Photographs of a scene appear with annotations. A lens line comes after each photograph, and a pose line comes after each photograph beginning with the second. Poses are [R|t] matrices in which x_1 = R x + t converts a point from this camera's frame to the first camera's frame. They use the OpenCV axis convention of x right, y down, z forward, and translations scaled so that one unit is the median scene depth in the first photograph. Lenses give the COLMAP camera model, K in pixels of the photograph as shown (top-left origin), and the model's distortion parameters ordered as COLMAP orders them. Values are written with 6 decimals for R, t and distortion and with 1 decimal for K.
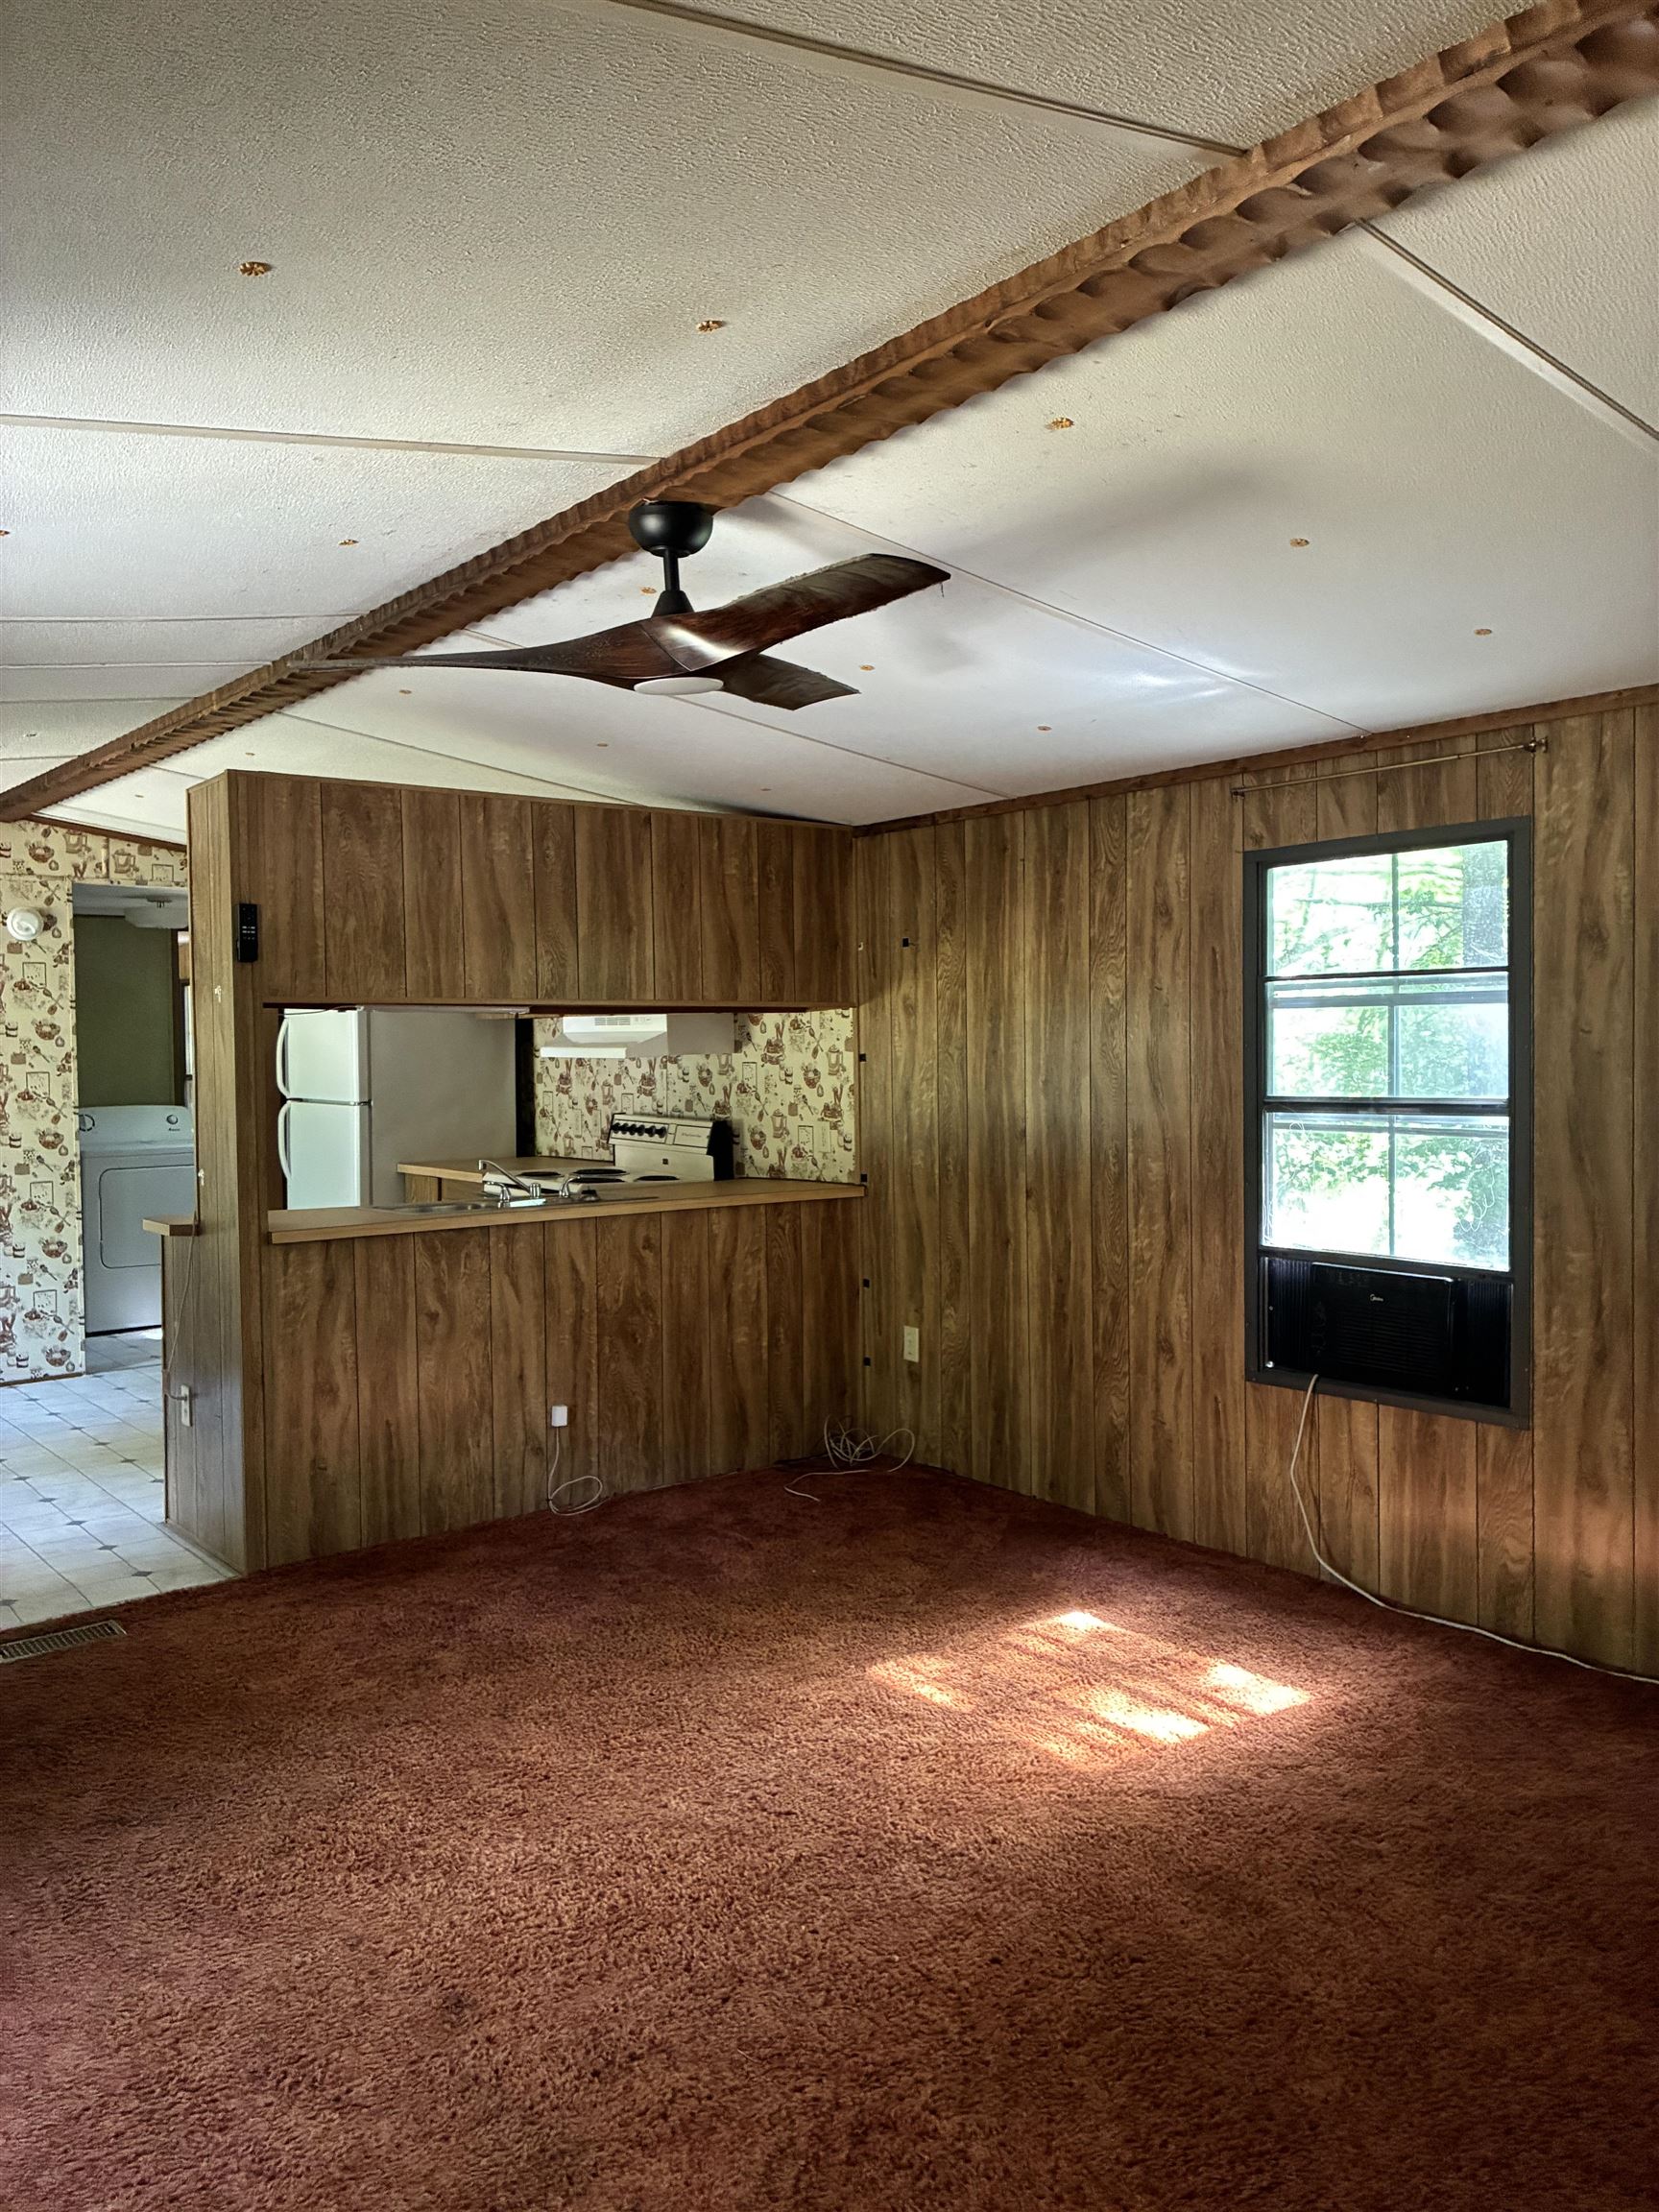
lens RADIAL K [[1680.5, 0, 833.8], [0, 1680.5, 1096.1], [0, 0, 1]] dist [0.050163, -0.056847]
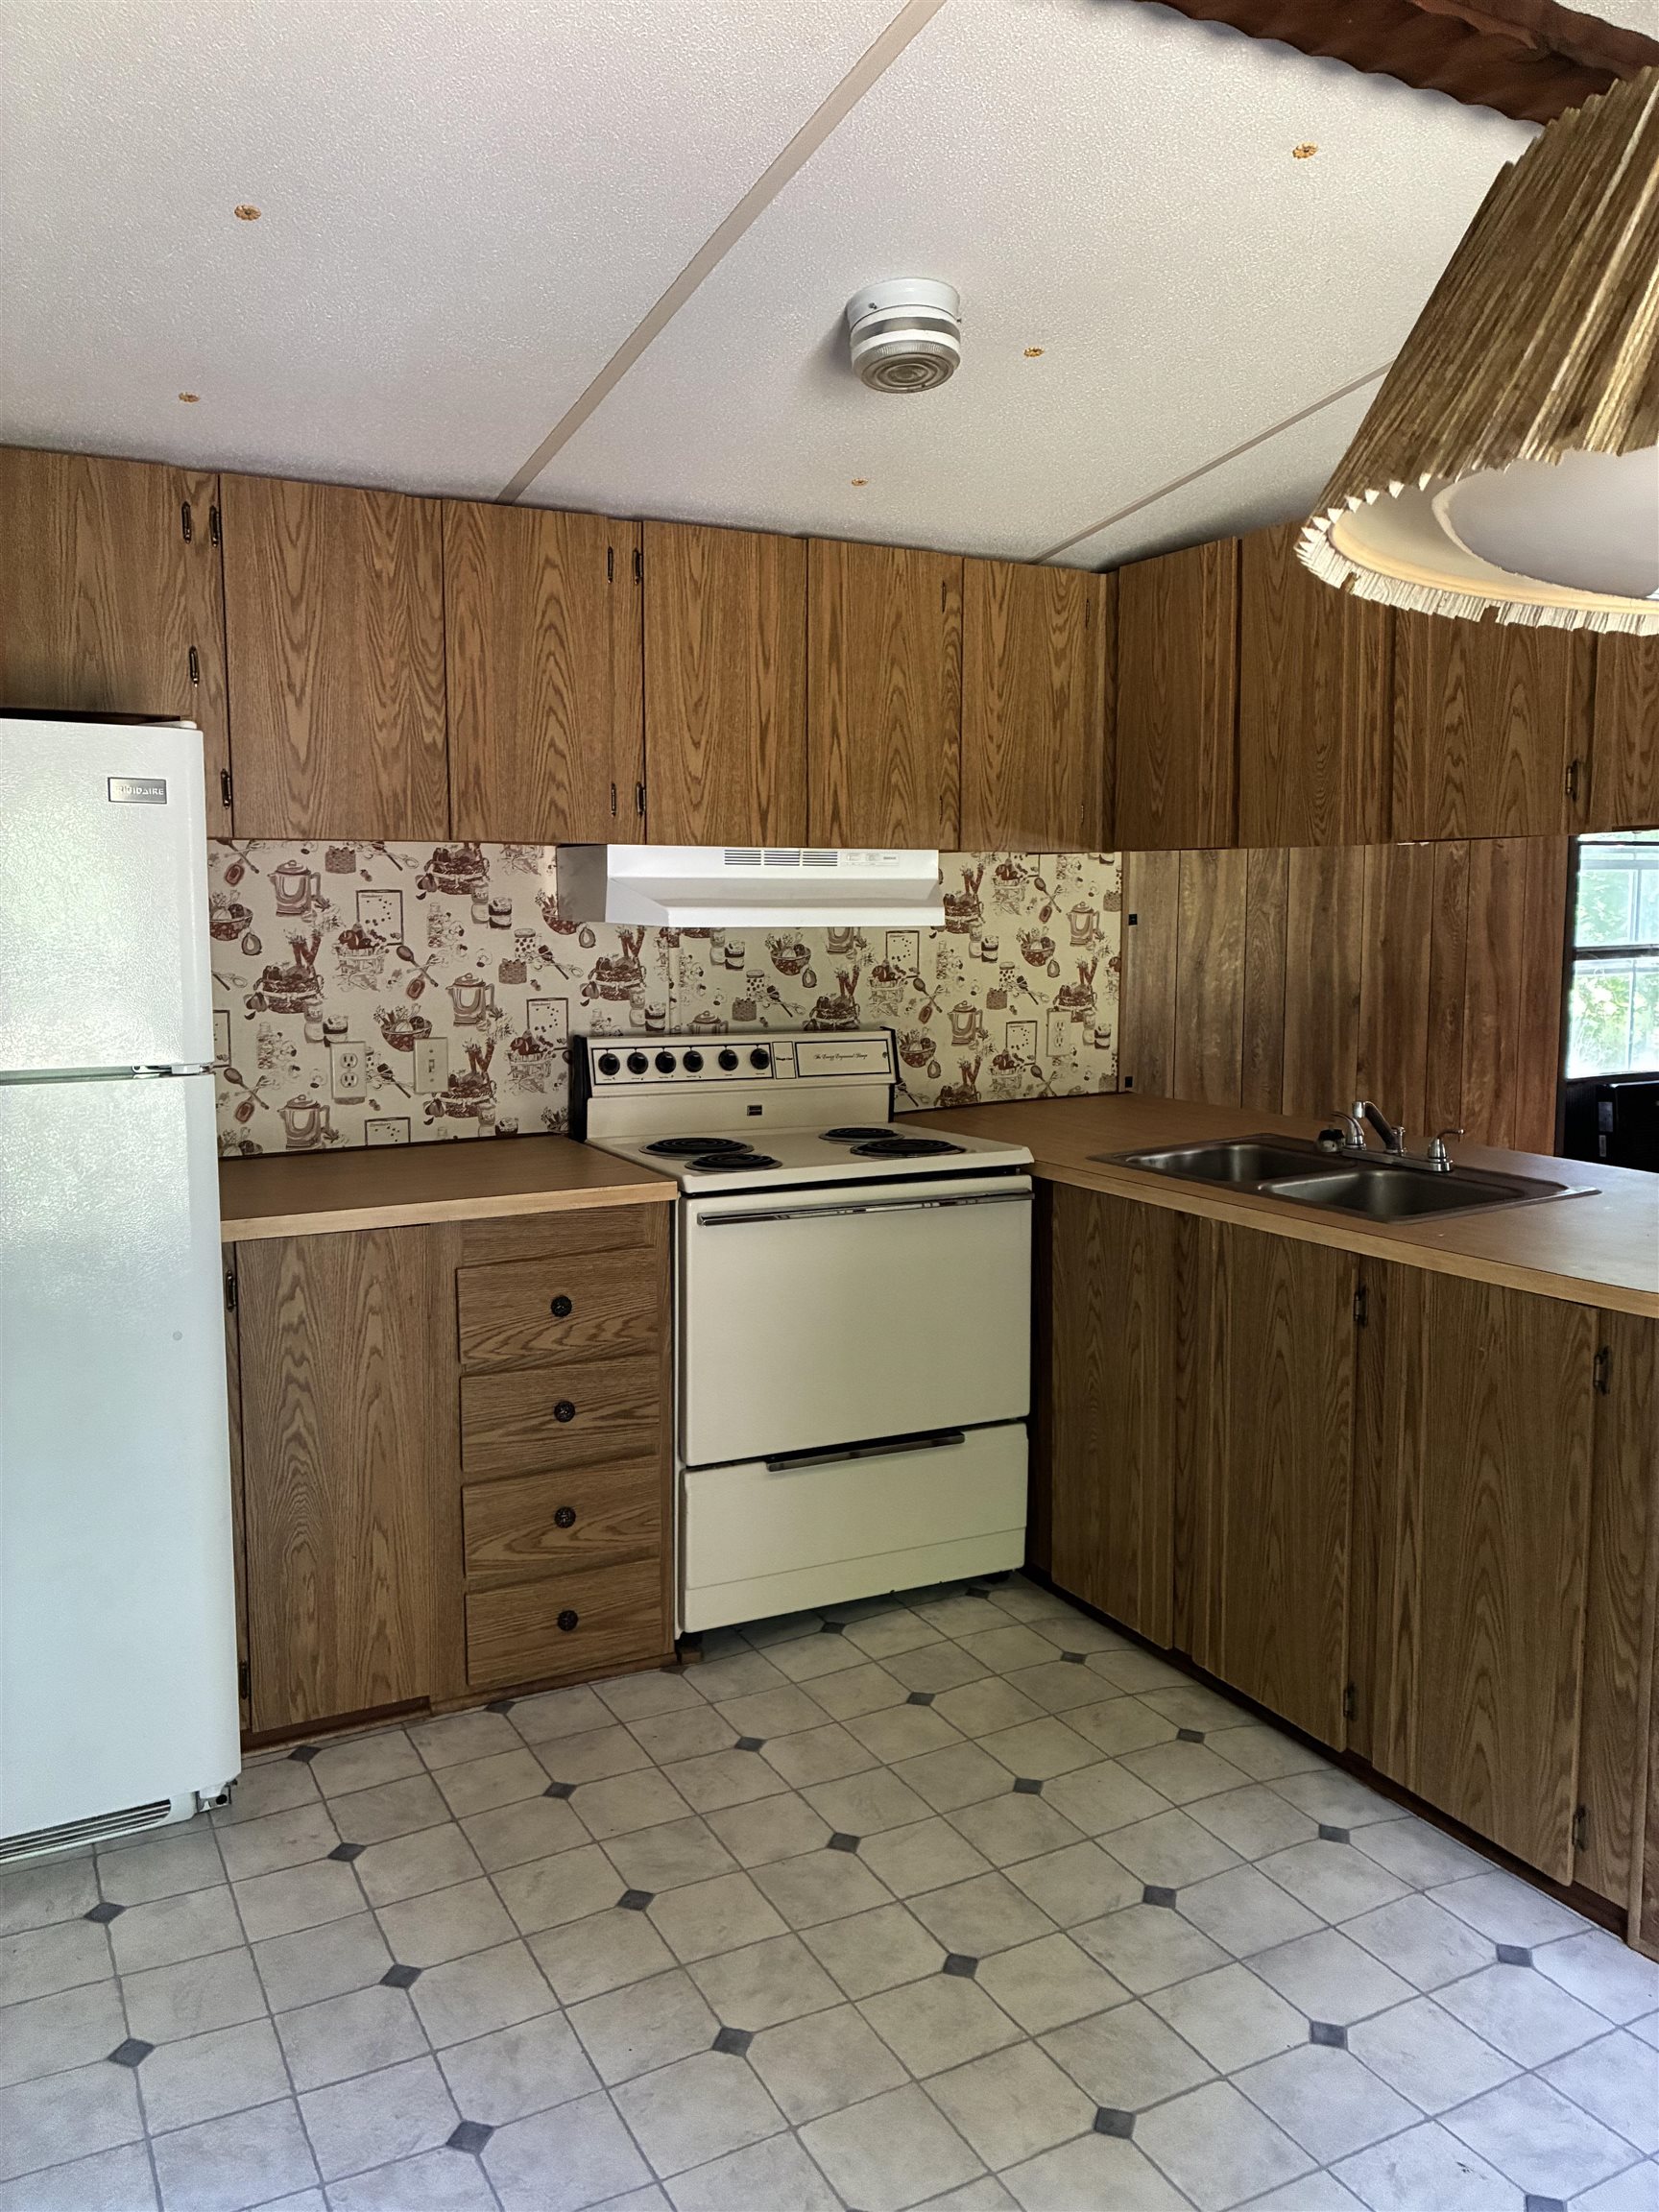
lens RADIAL K [[1680.5, 0, 829.5], [0, 1680.5, 1105.7], [0, 0, 1]] dist [0.050163, -0.056847]
pose [[0.185735, -0.115055, 0.975841, -0.859362], [0.033411, 0.993286, 0.110752, -0.032633], [-0.982032, 0.012034, 0.188332, 1.150056]]
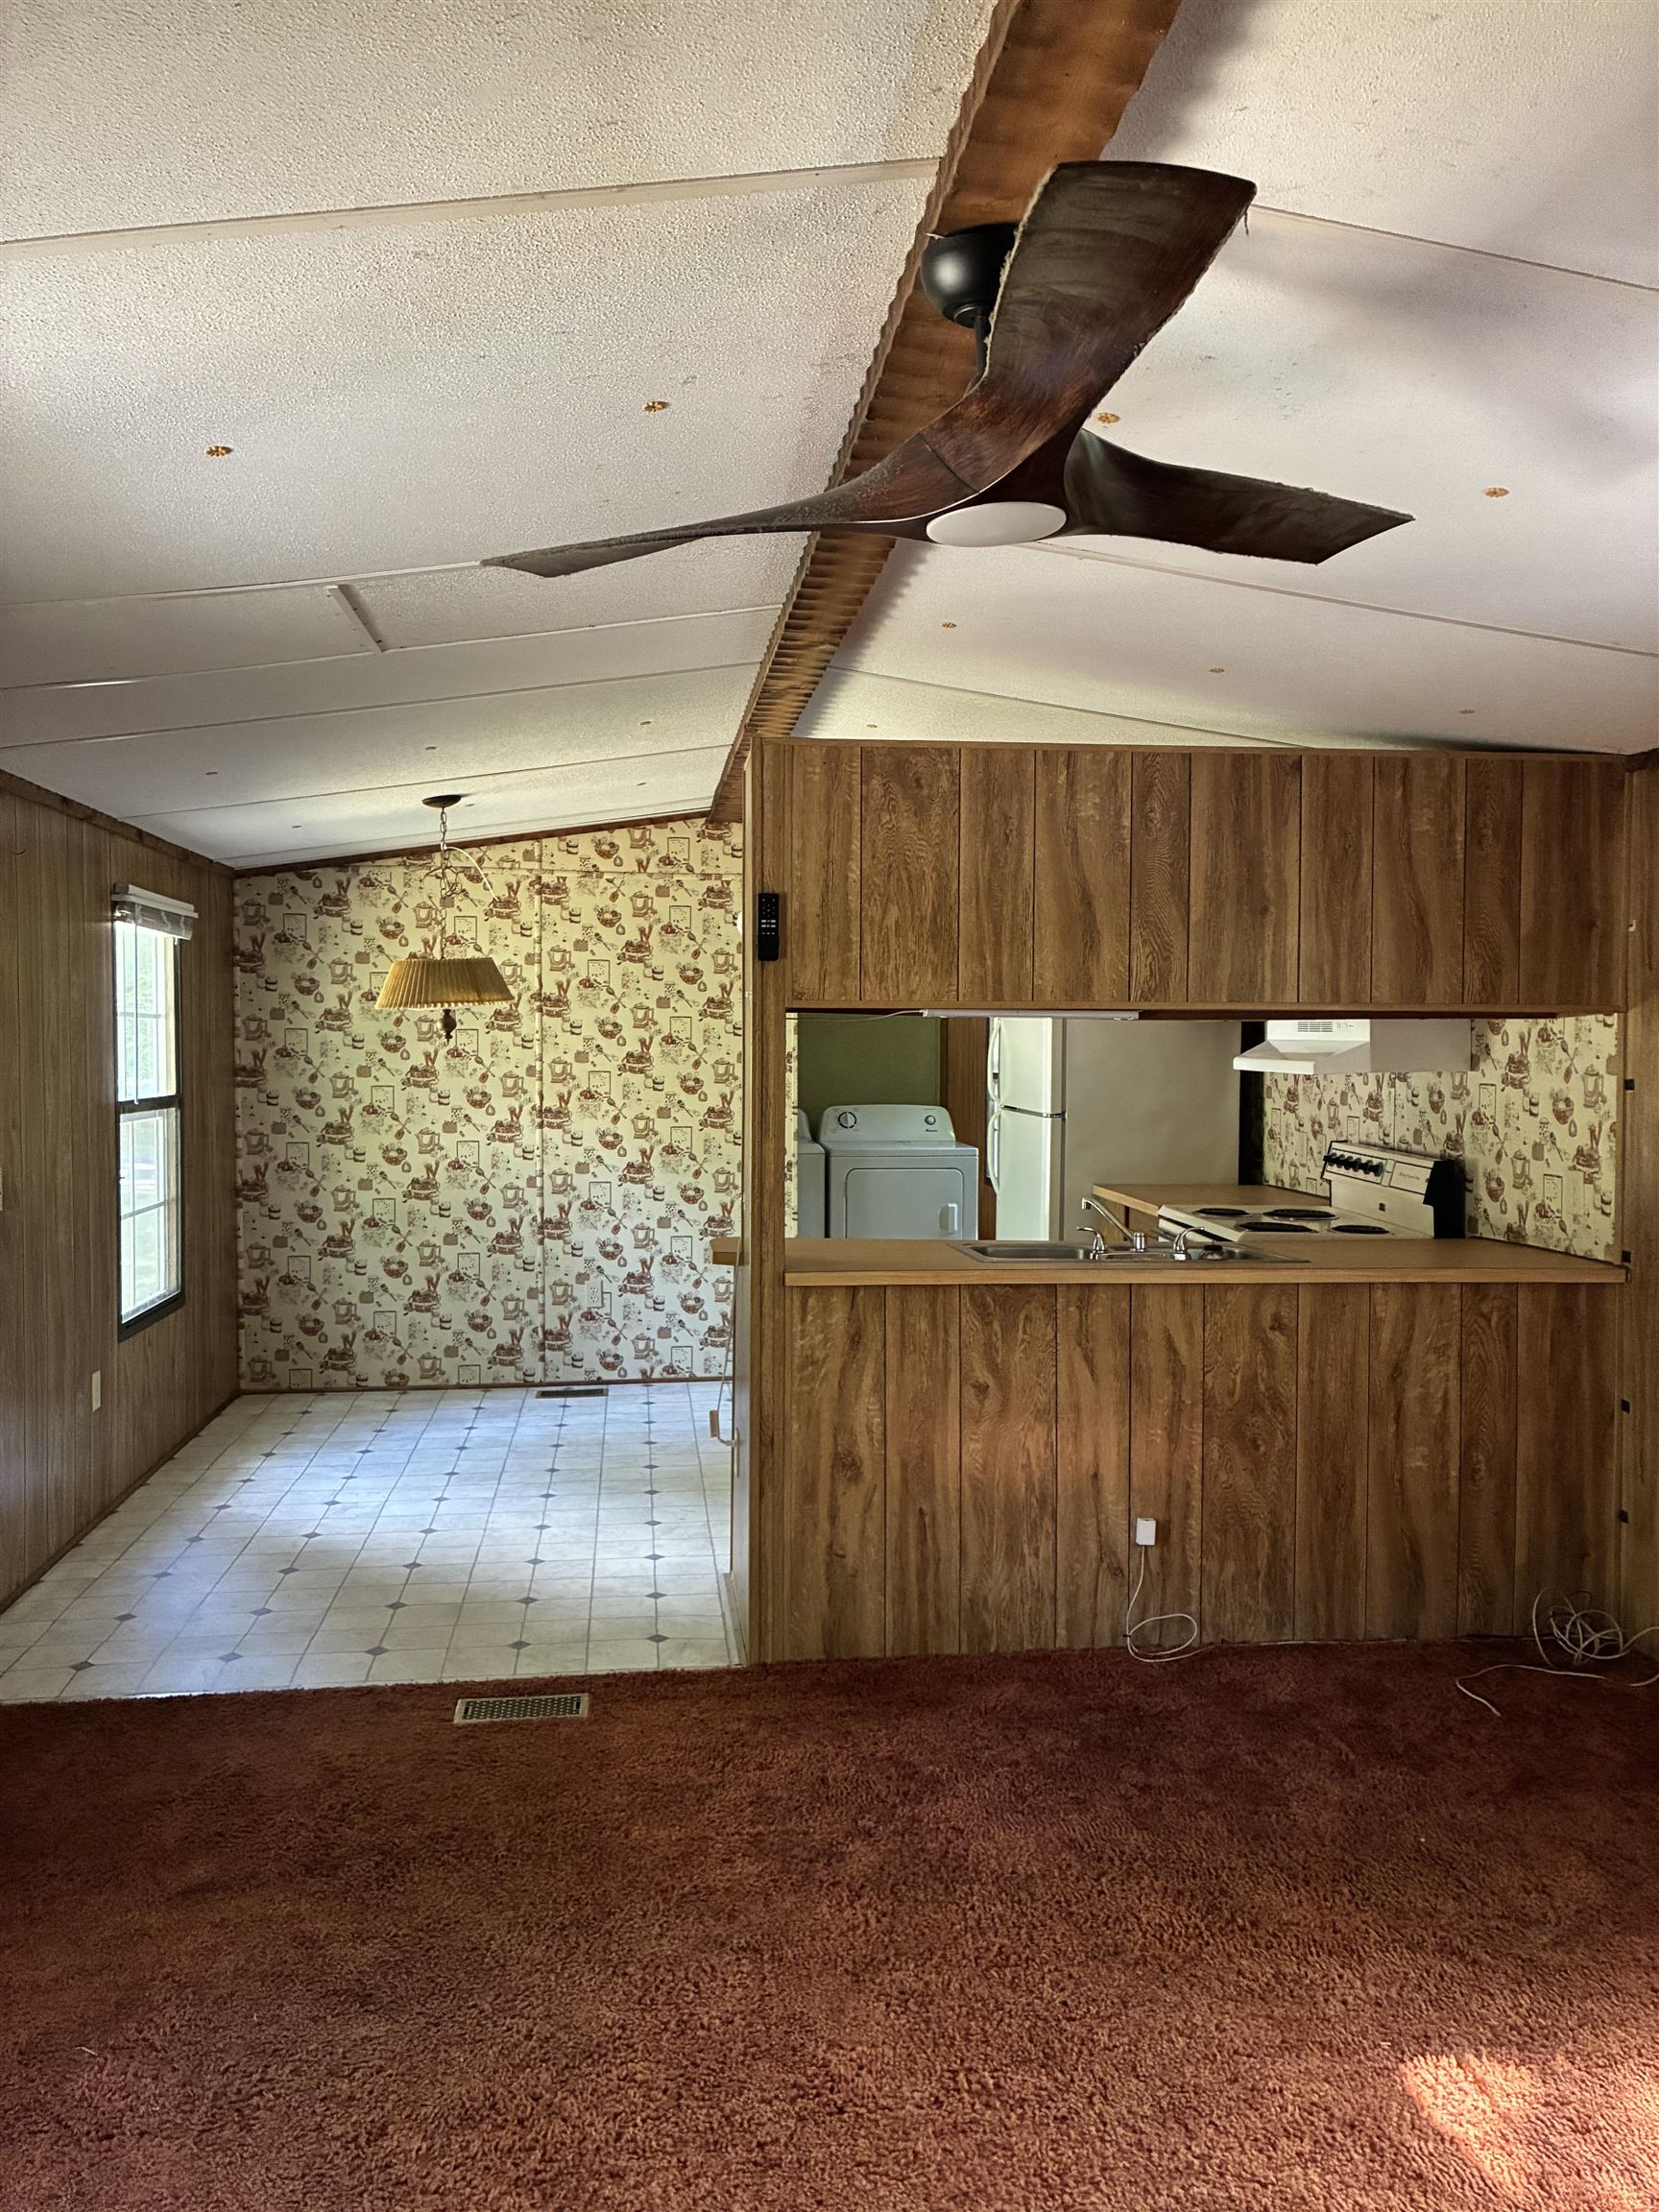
lens RADIAL K [[1680.5, 0, 820.5], [0, 1680.5, 1100.7], [0, 0, 1]] dist [0.050163, -0.056847]
pose [[0.849354, 0.034332, -0.526707, 0.119933], [-0.030281, 0.999408, 0.016313, -0.020391], [0.526955, 0.002094, 0.849891, 0.255234]]
